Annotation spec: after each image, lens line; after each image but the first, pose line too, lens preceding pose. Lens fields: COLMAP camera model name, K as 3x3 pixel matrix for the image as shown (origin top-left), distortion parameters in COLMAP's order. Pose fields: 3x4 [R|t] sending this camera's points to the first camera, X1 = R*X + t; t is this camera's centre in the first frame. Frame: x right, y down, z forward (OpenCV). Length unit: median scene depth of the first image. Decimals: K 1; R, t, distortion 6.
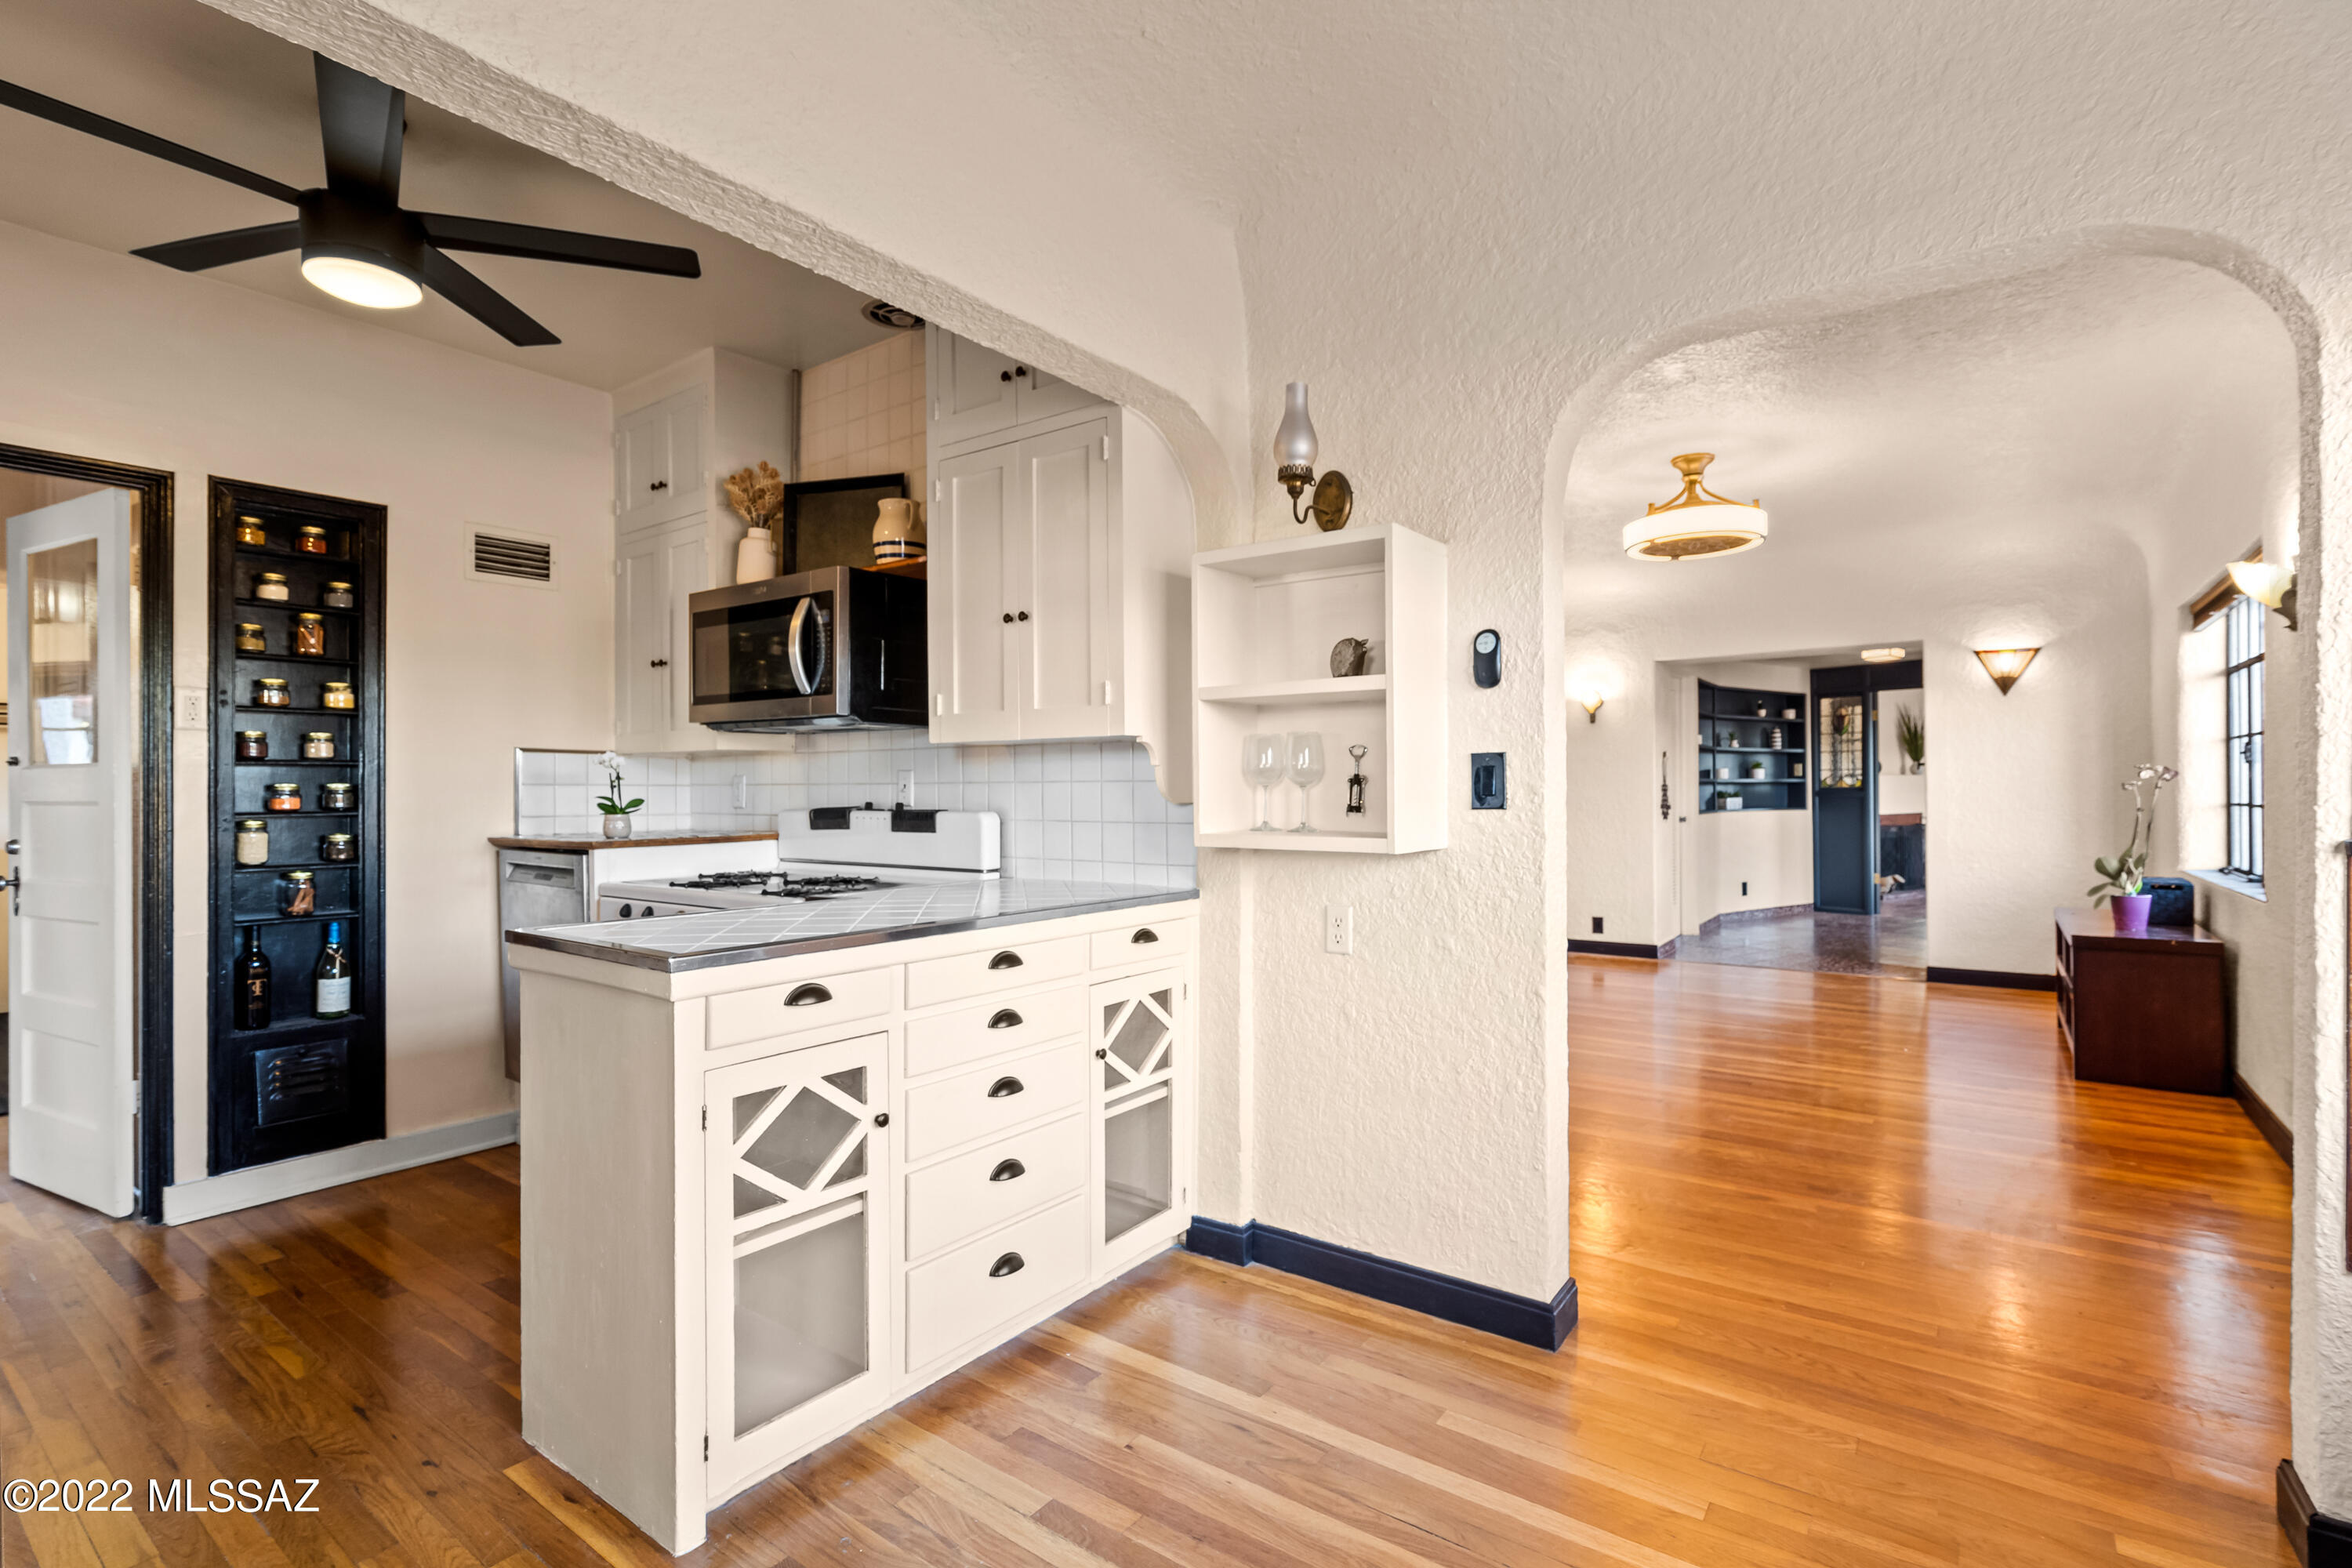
lens RADIAL K [[1093.4, 0, 1156.6], [0, 1093.4, 786.7], [0, 0, 1]] dist [-0.000740, -0.000111]
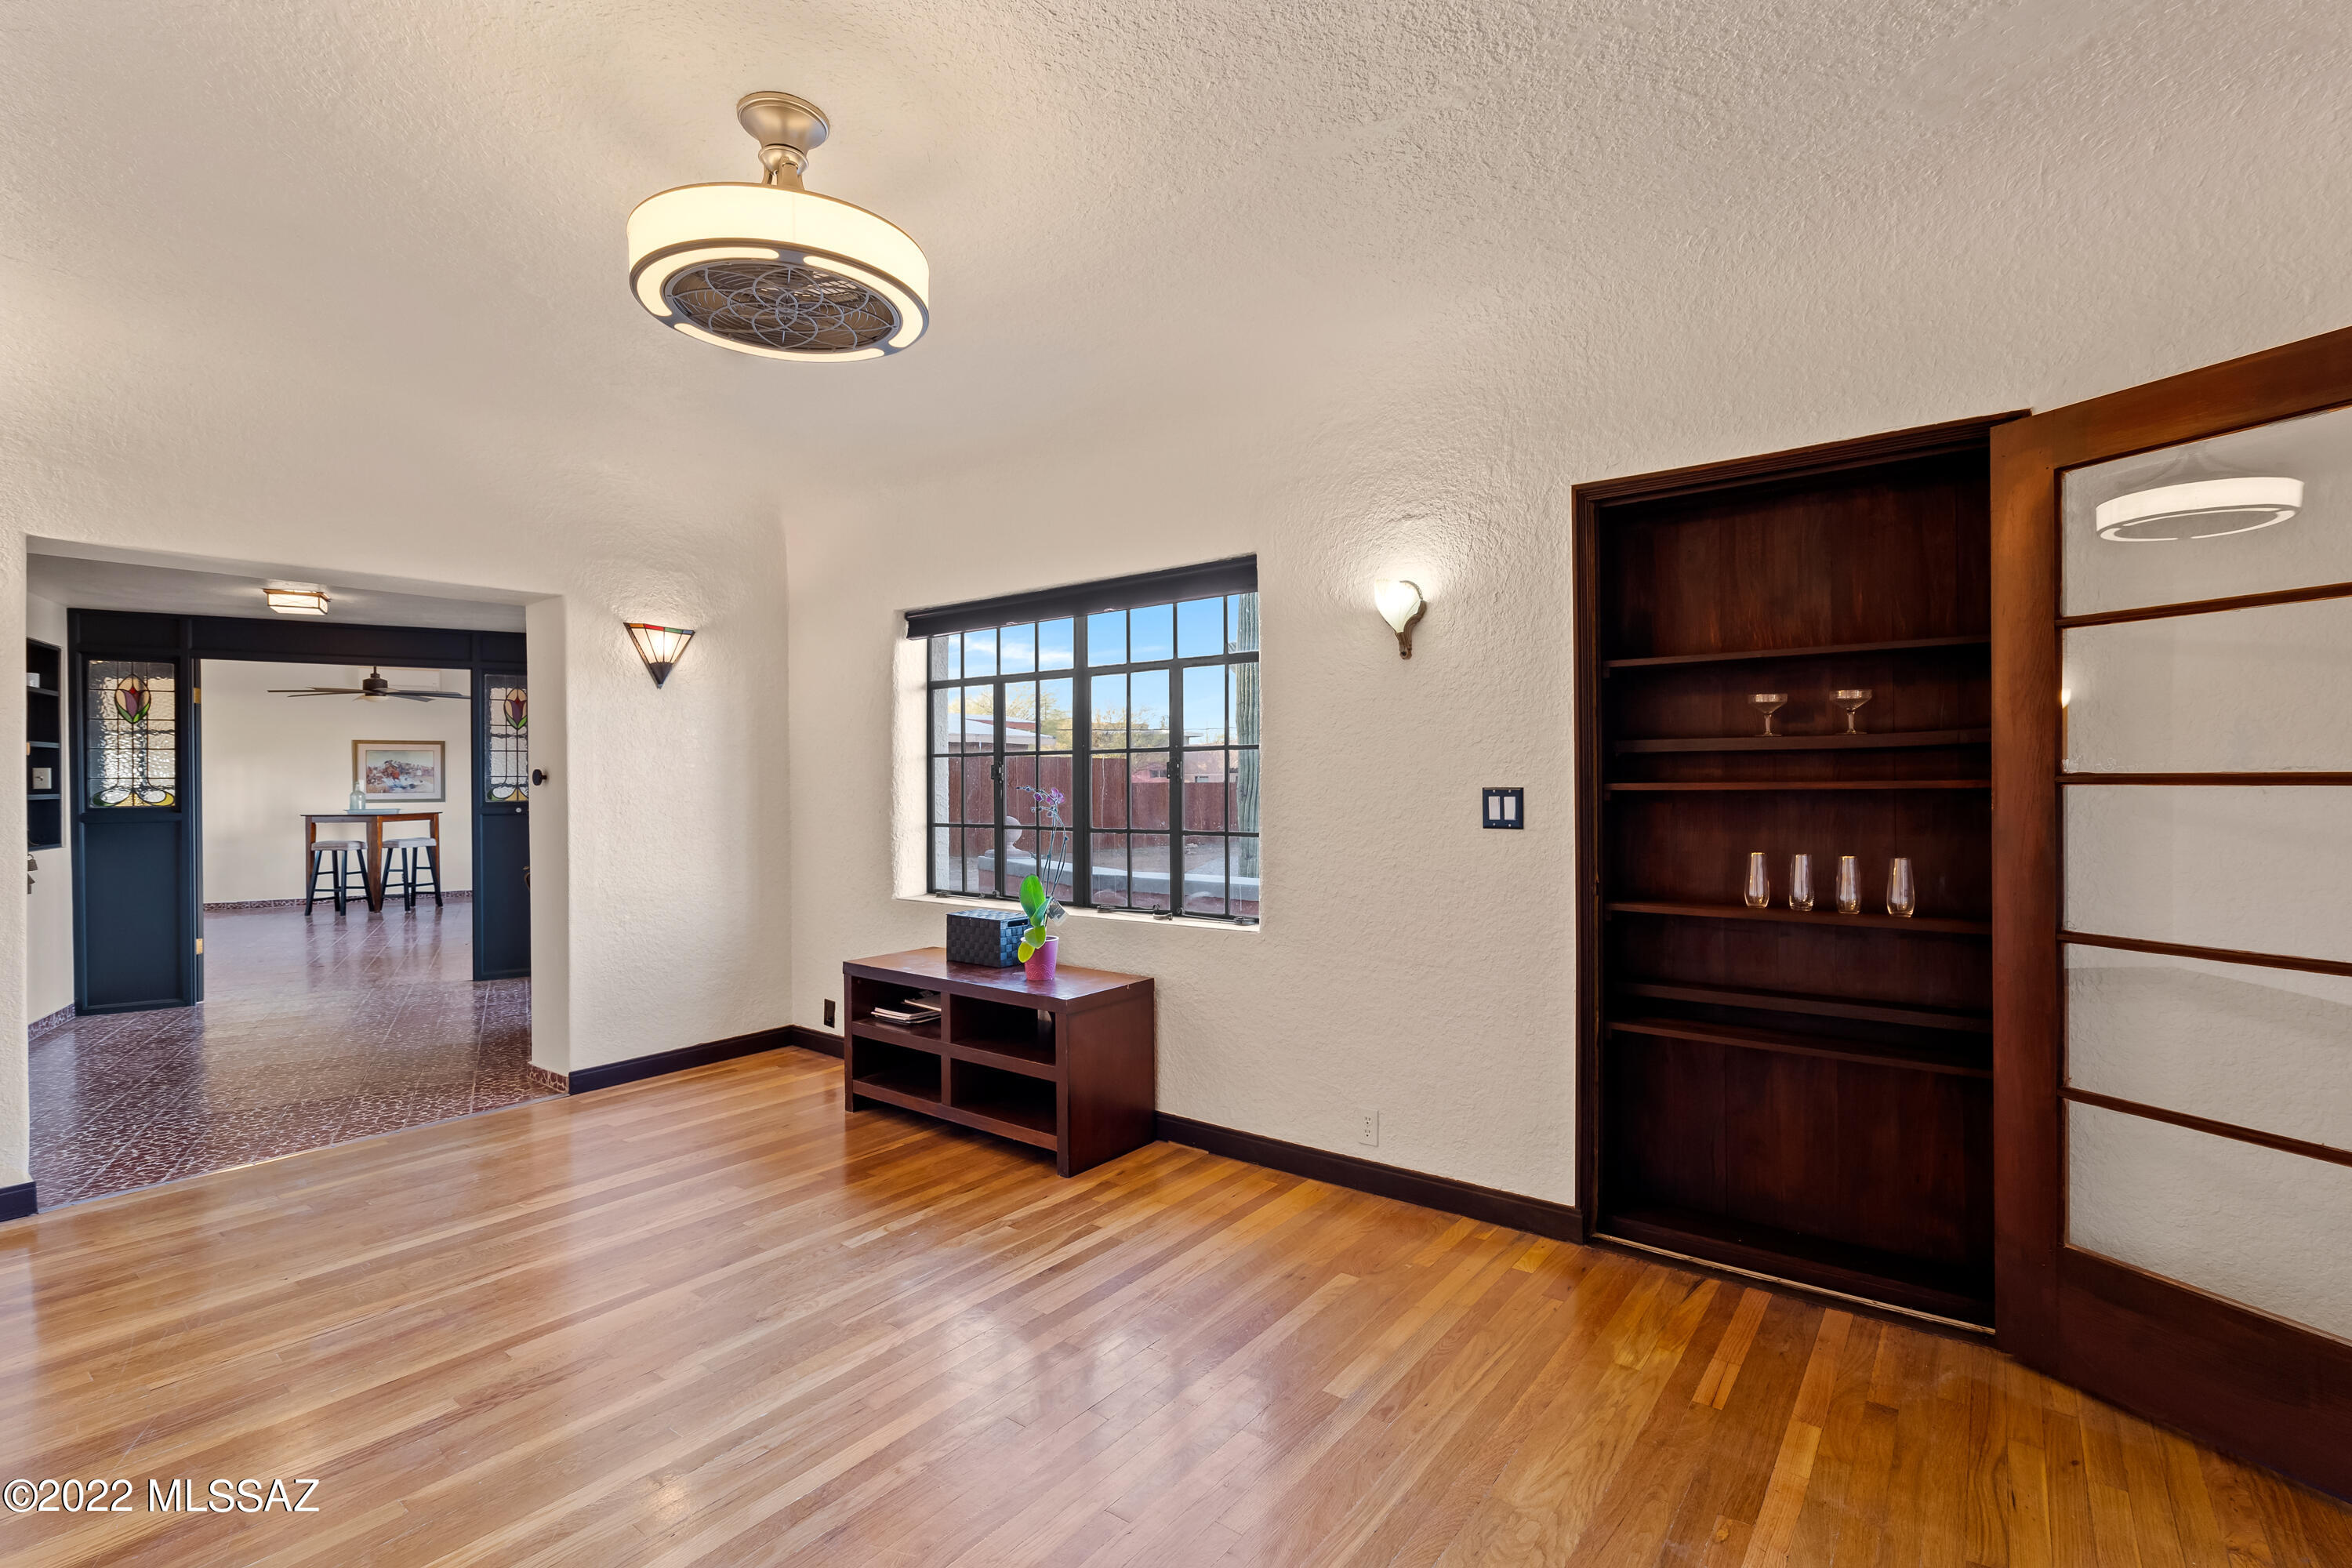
lens RADIAL K [[1093.4, 0, 1185.1], [0, 1093.4, 779.3], [0, 0, 1]] dist [-0.000740, -0.000111]
pose [[0.002962, 0.002613, 0.999992, 0.013606], [0.005183, 0.999983, -0.002628, -0.010600], [-0.999982, 0.005190, 0.002948, 0.413100]]
